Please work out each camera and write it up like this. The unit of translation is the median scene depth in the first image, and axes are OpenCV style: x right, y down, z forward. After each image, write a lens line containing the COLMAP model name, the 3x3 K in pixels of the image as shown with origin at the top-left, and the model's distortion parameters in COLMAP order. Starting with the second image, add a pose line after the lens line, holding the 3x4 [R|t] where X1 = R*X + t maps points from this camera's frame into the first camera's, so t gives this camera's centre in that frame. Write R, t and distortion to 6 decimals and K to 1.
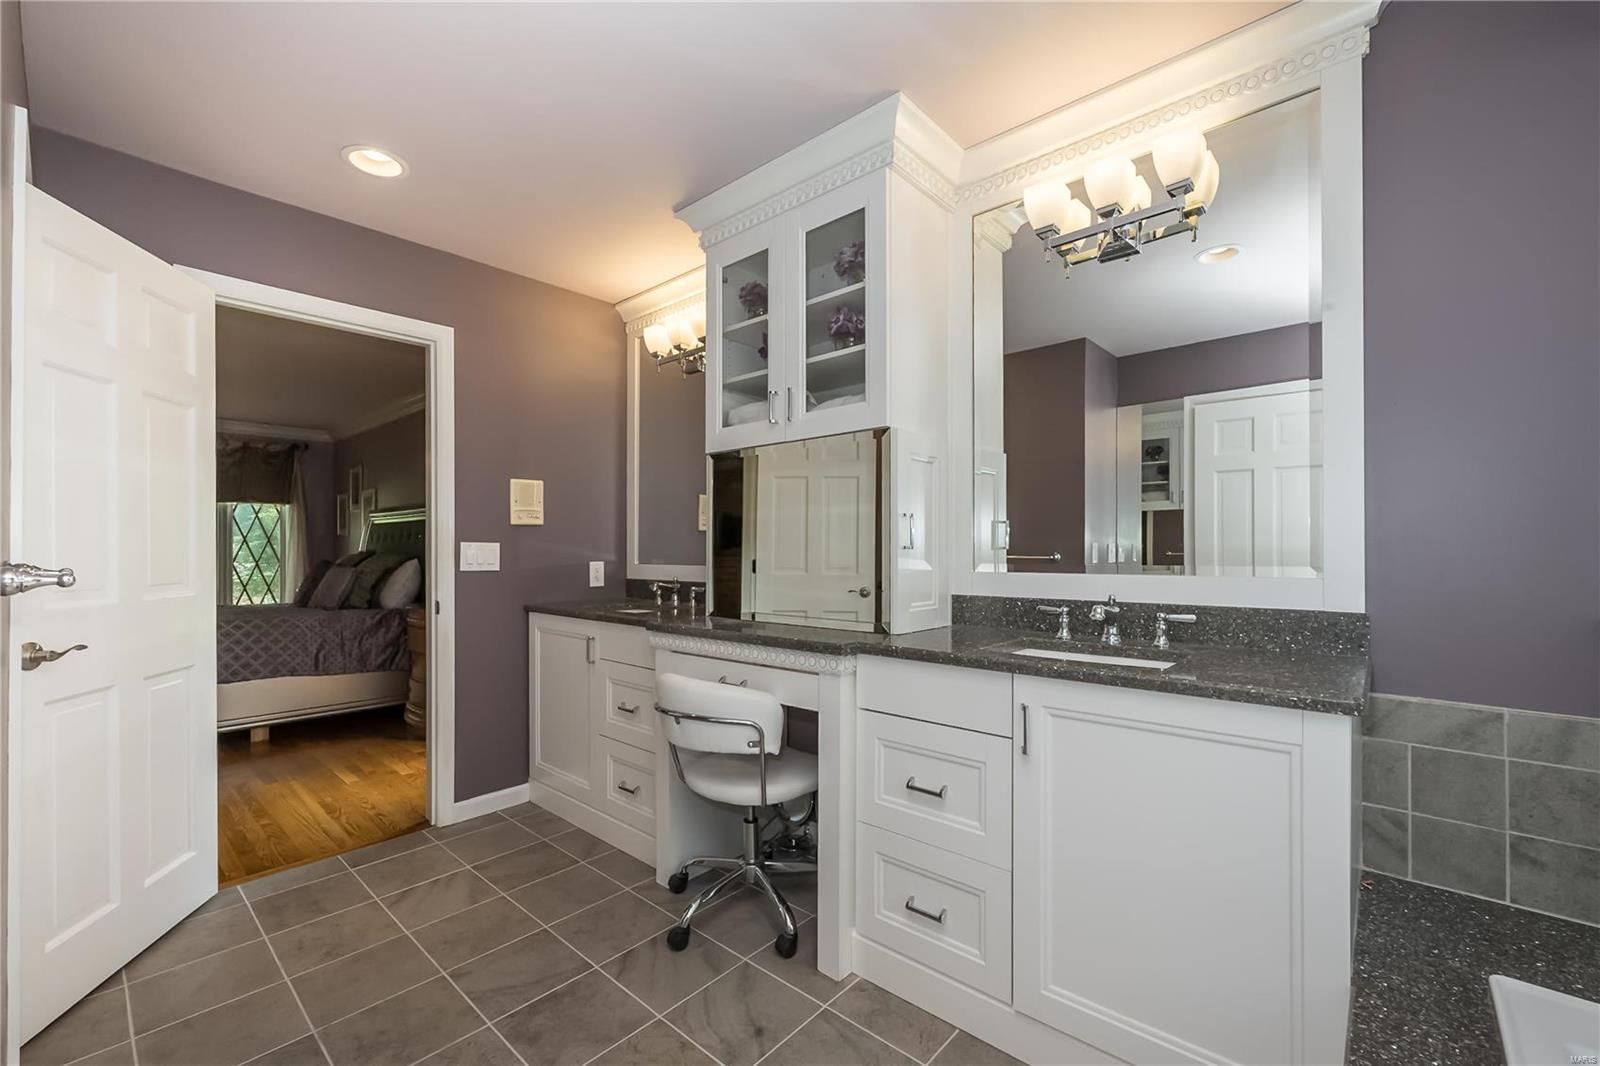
lens RADIAL K [[645.0, 0, 805.0], [0, 645.0, 543.8], [0, 0, 1]] dist [-0.000368, -0.000245]
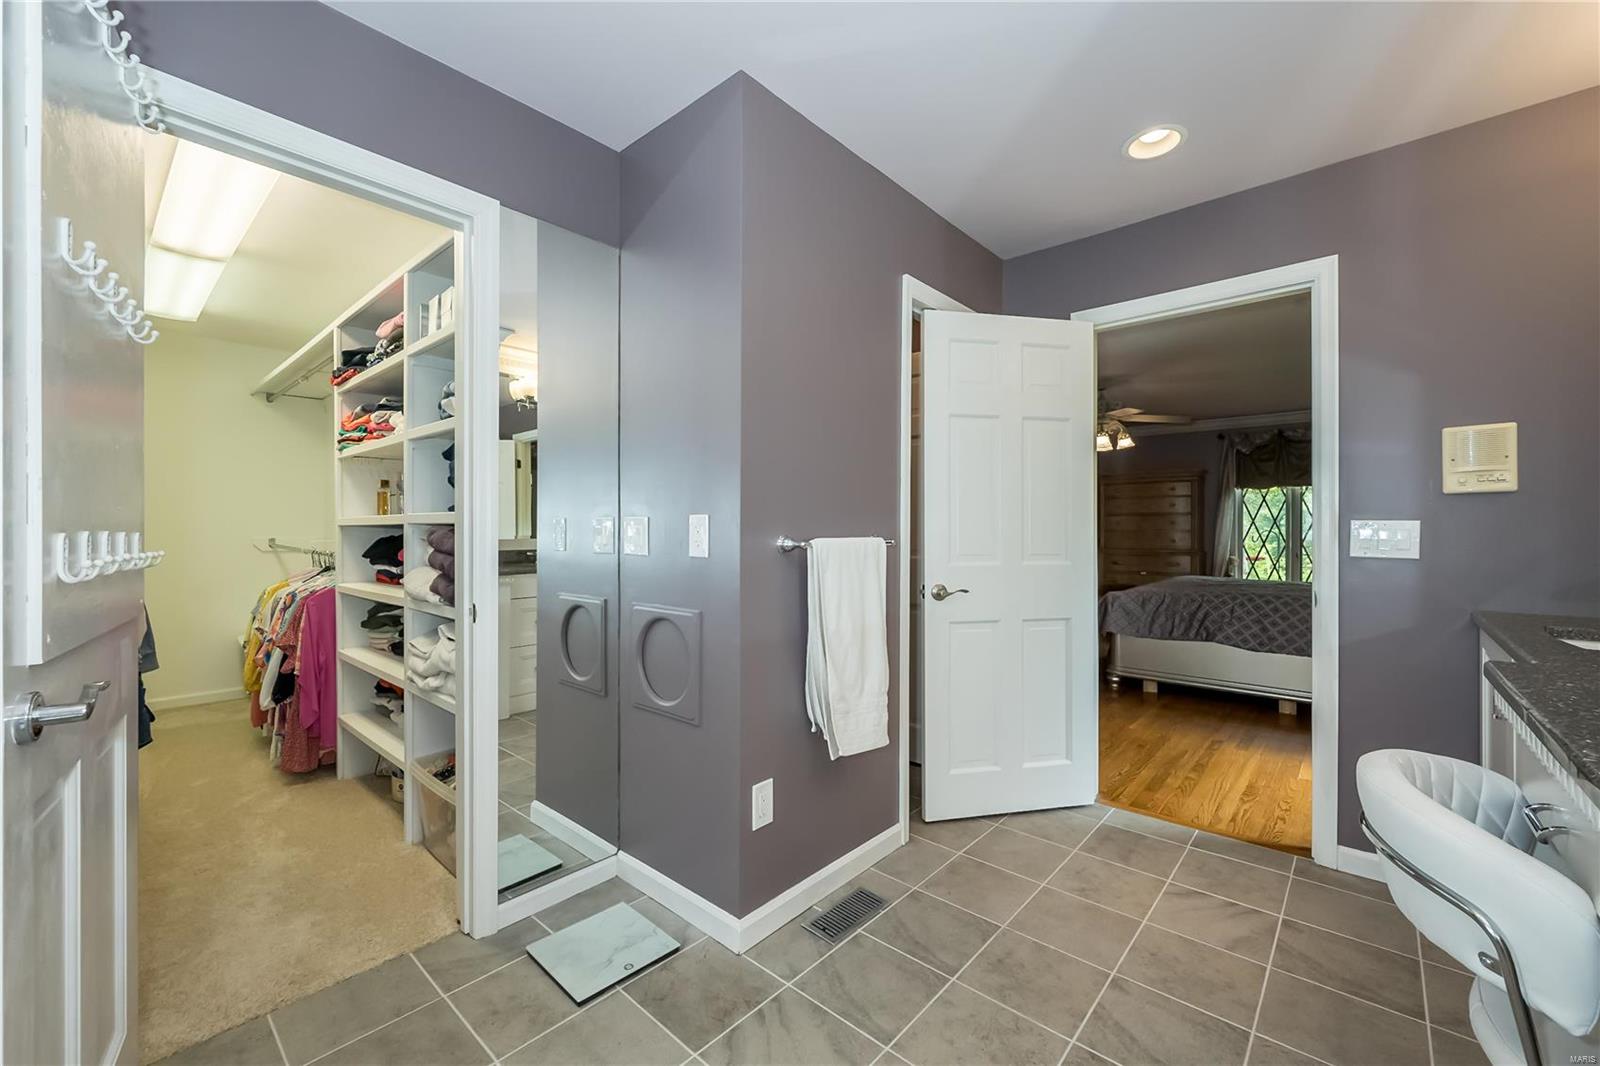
lens RADIAL K [[611.0, 0, 804.0], [0, 611.0, 529.5], [0, 0, 1]] dist [-0.002242, 0.000217]
pose [[0.029175, -0.001459, -0.999573, 0.205622], [0.006825, 0.999976, -0.001261, 0.005626], [0.999551, -0.006786, 0.029184, 0.327637]]
